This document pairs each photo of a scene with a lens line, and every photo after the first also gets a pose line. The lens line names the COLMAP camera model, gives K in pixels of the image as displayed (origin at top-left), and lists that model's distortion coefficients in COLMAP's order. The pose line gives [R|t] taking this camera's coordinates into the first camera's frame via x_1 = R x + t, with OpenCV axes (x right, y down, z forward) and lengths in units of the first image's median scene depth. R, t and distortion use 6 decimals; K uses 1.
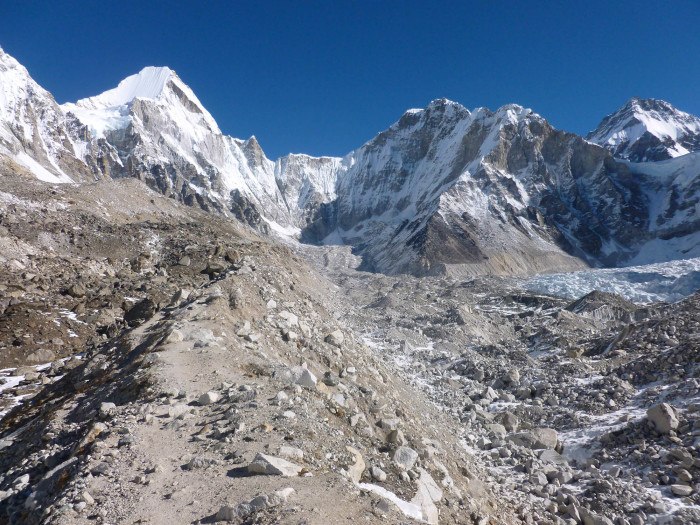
lens RADIAL K [[581.8, 0, 349.2], [0, 581.8, 262.4], [0, 0, 1]] dist [-0.060002, 0.030481]
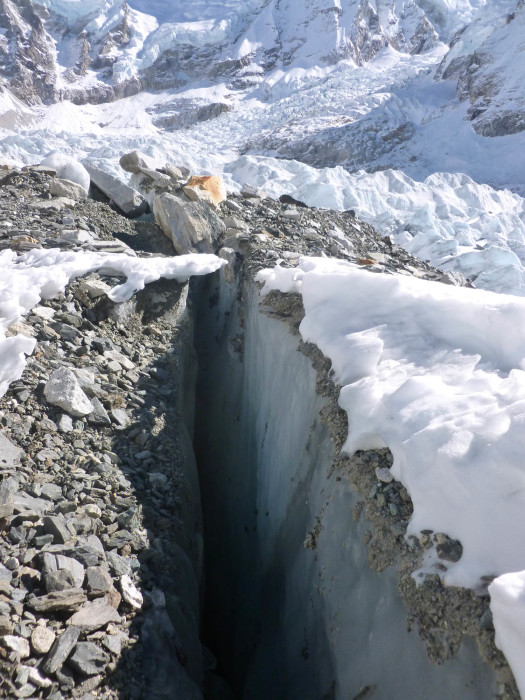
lens RADIAL K [[581.8, 0, 258.9], [0, 581.8, 351.9], [0, 0, 1]] dist [-0.060002, 0.030481]
pose [[0.631560, -0.133262, 0.763789, 0.043466], [-0.147683, 0.946405, 0.287240, 0.008111], [-0.761132, -0.294207, 0.578031, 0.146850]]
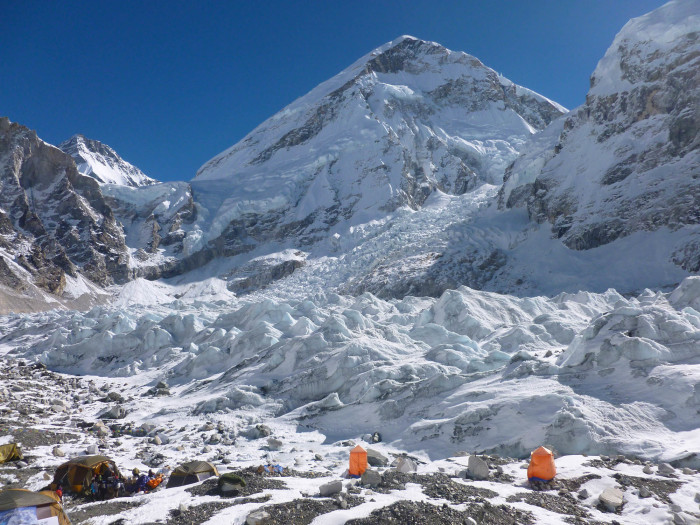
lens RADIAL K [[581.8, 0, 346.6], [0, 581.8, 260.8], [0, 0, 1]] dist [-0.060002, 0.030481]
pose [[0.588932, 0.092024, 0.802927, 0.049024], [-0.003408, 0.993770, -0.111397, 0.009128], [-0.808176, 0.062869, 0.585576, 0.179366]]
